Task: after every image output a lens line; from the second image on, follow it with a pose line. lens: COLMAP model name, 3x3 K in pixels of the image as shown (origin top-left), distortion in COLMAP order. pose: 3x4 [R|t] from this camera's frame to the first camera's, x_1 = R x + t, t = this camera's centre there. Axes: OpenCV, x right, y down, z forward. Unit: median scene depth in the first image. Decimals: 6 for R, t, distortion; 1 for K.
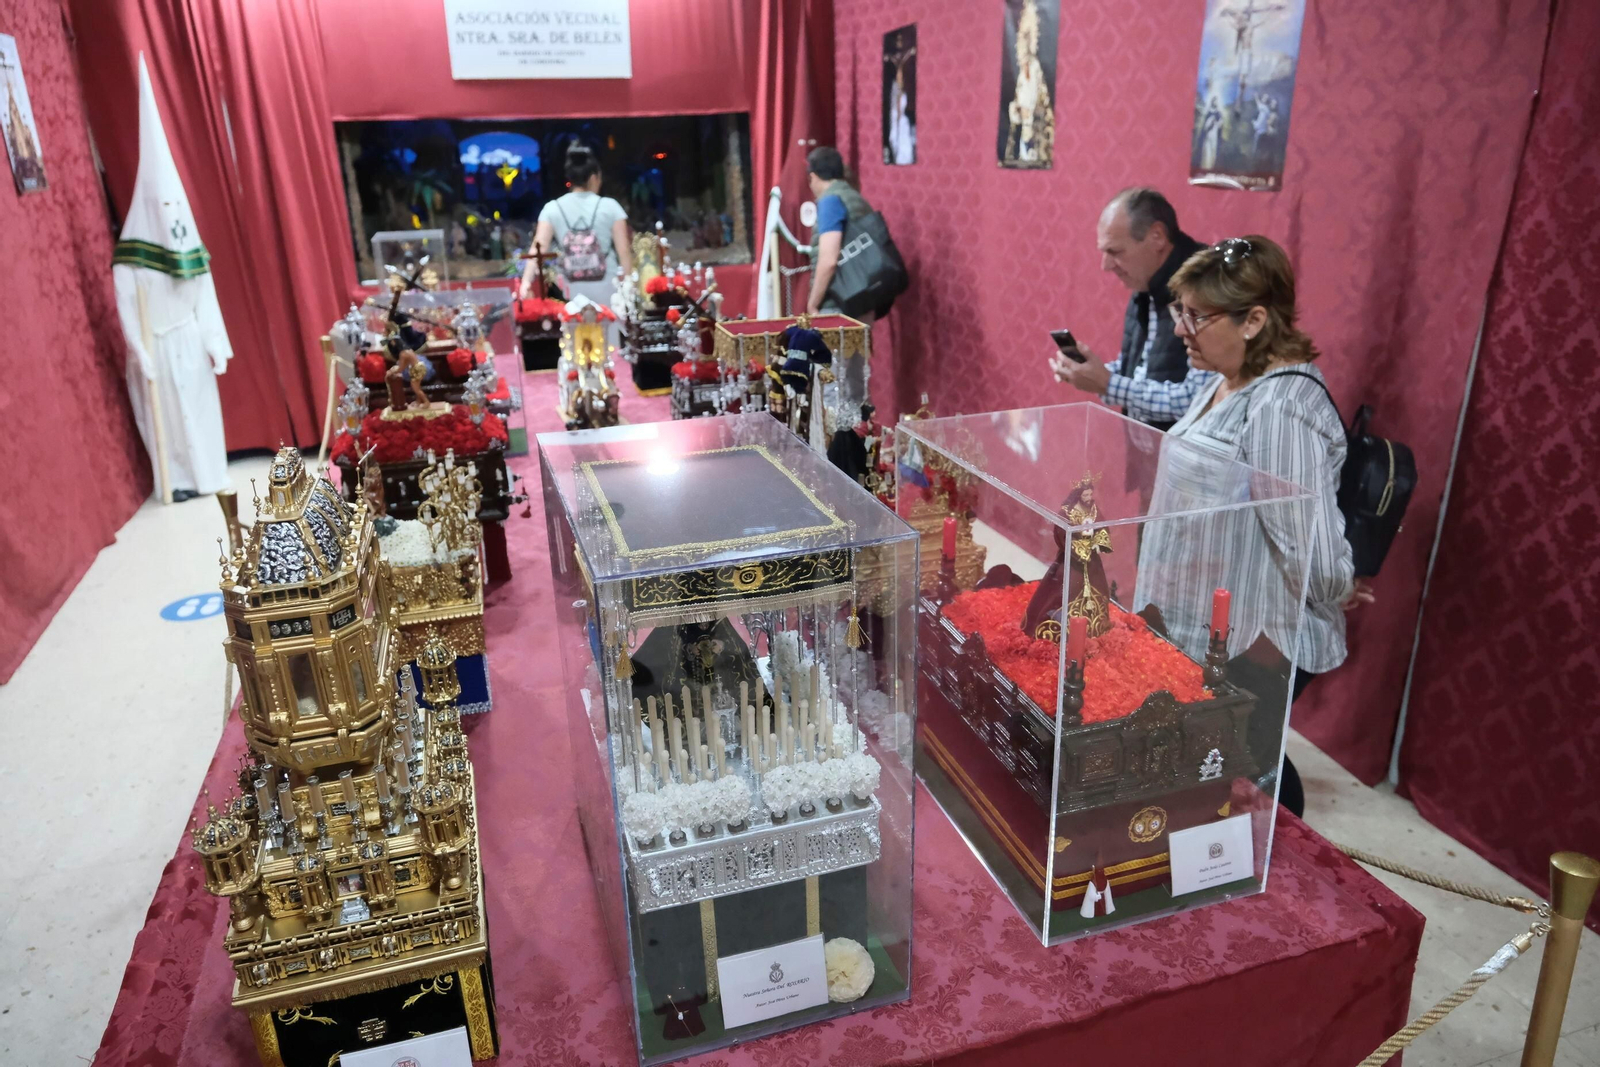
lens RADIAL K [[1087.3, 0, 806.1], [0, 1087.3, 537.9], [0, 0, 1]] dist [-0.020083, 0.006537]
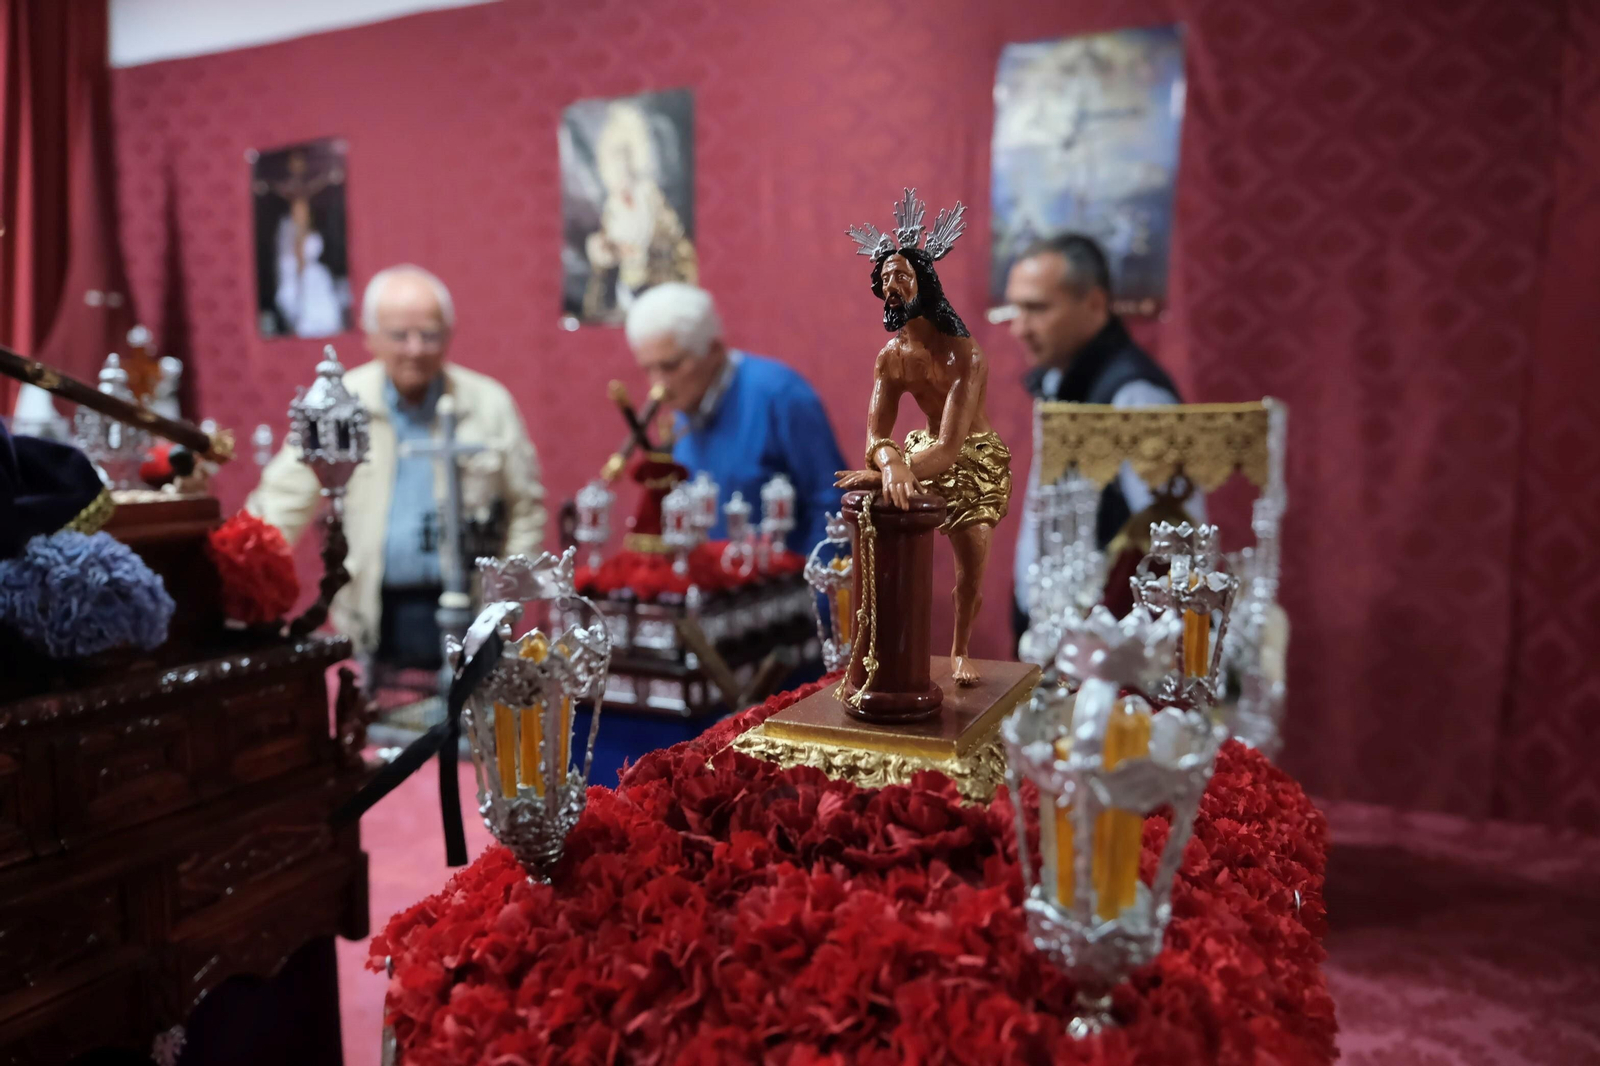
lens RADIAL K [[1087.3, 0, 796.8], [0, 1087.3, 535.0], [0, 0, 1]] dist [-0.020083, 0.006537]
pose [[0.668536, -0.043599, 0.742401, -0.252894], [0.233419, 0.960135, -0.153809, -0.061507], [-0.706099, 0.276117, 0.652061, 0.454285]]
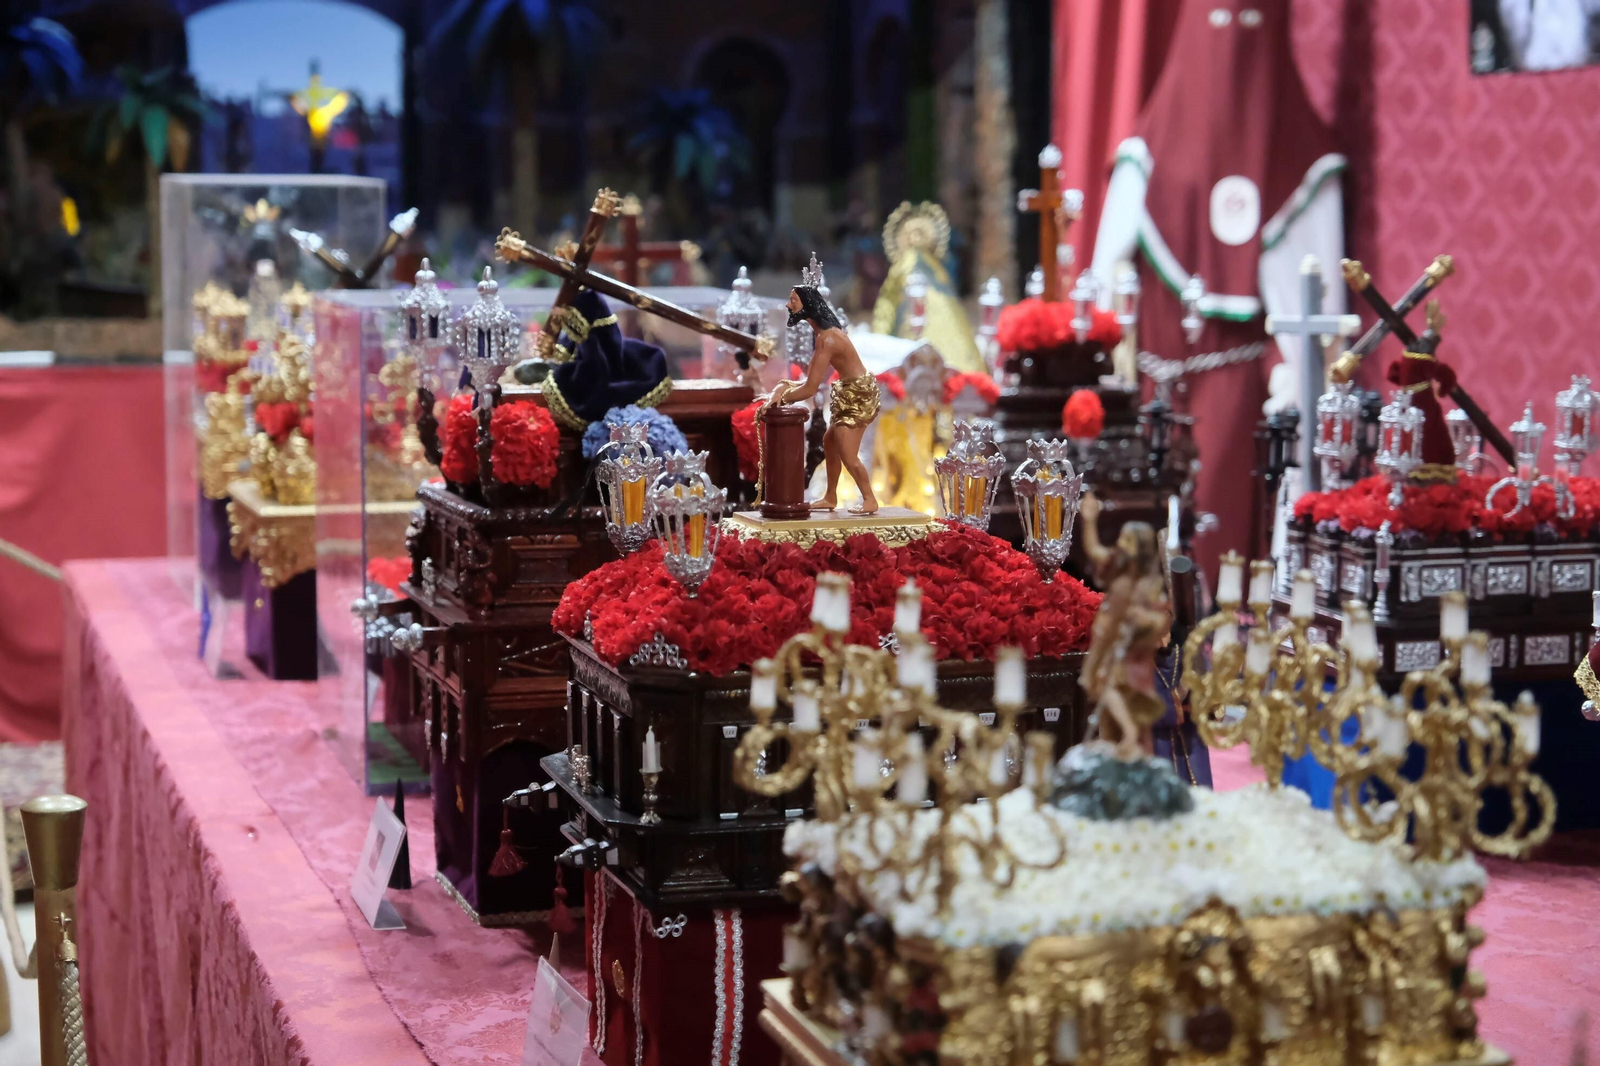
lens RADIAL K [[3007.8, 0, 794.9], [0, 3007.8, 532.0], [0, 0, 1]] dist [0.116564, 0.000000]
pose [[0.999639, 0.025986, 0.006880, -0.190360], [-0.023763, 0.973890, -0.225773, 0.042009], [-0.012568, 0.225528, 0.974156, 0.075487]]
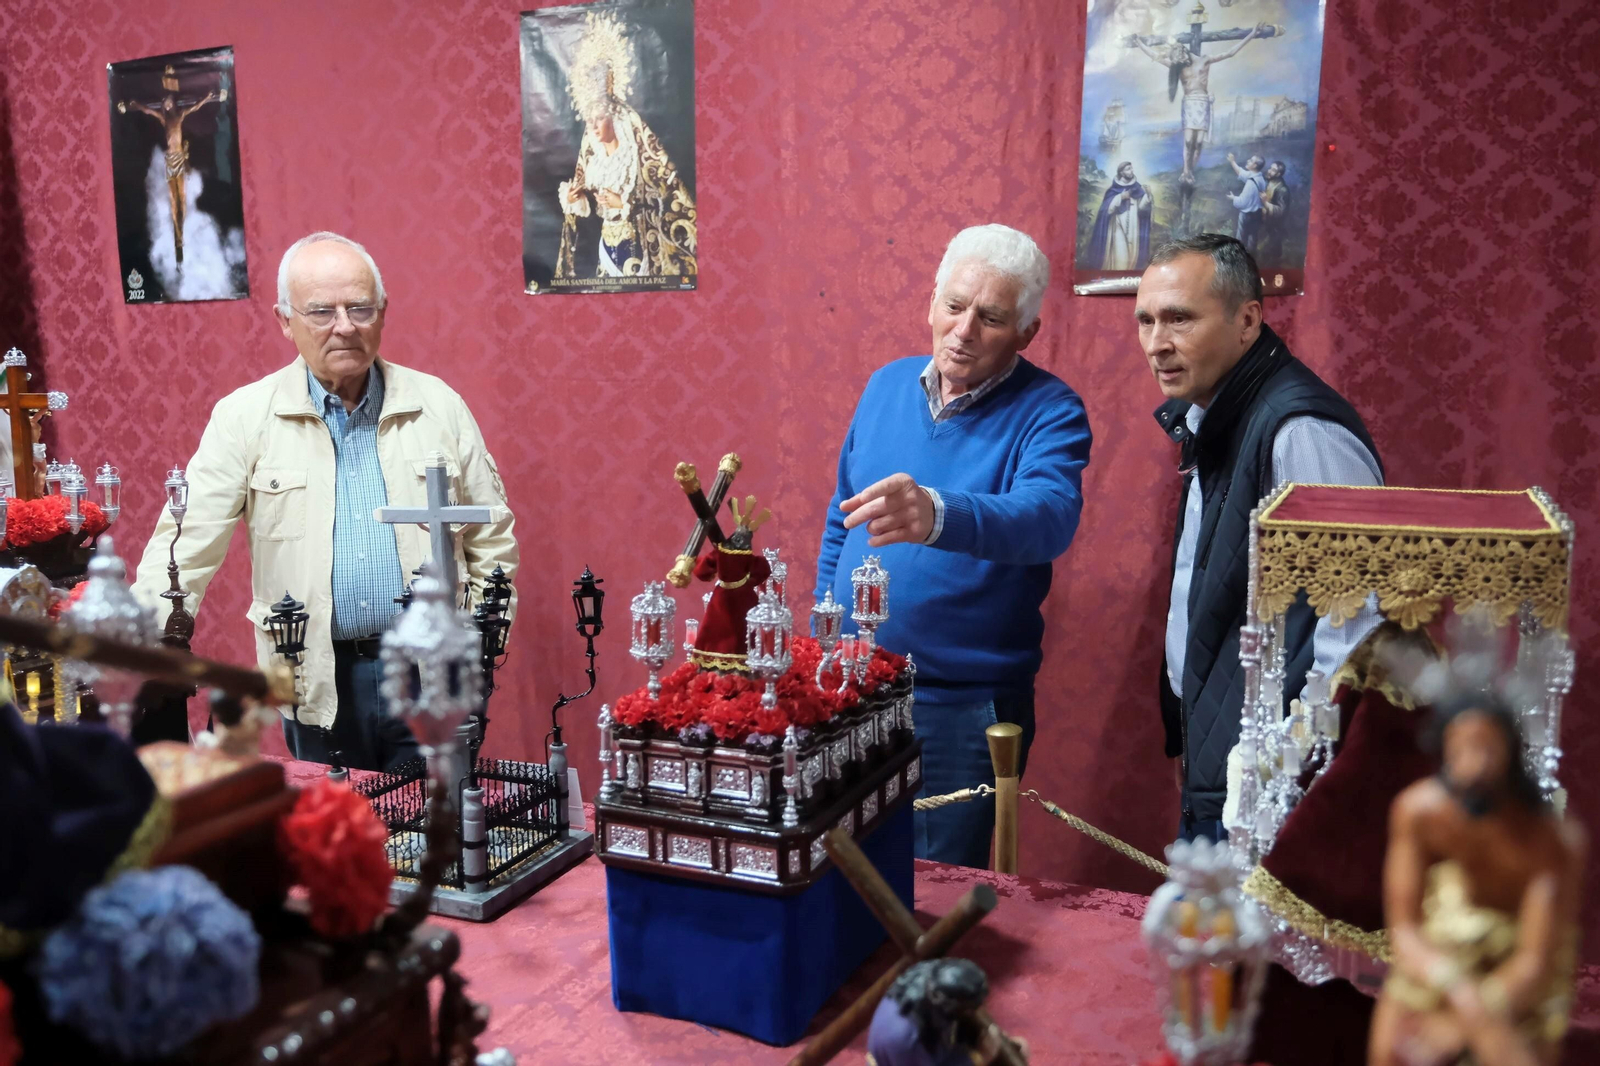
lens RADIAL K [[1345.0, 0, 793.3], [0, 1345.0, 536.7], [0, 0, 1]] dist [0.004901, -0.001924]
pose [[0.652318, -0.074335, 0.754291, -0.264285], [0.246056, 0.962048, -0.117982, -0.101174], [-0.716895, 0.262560, 0.645852, 0.472881]]
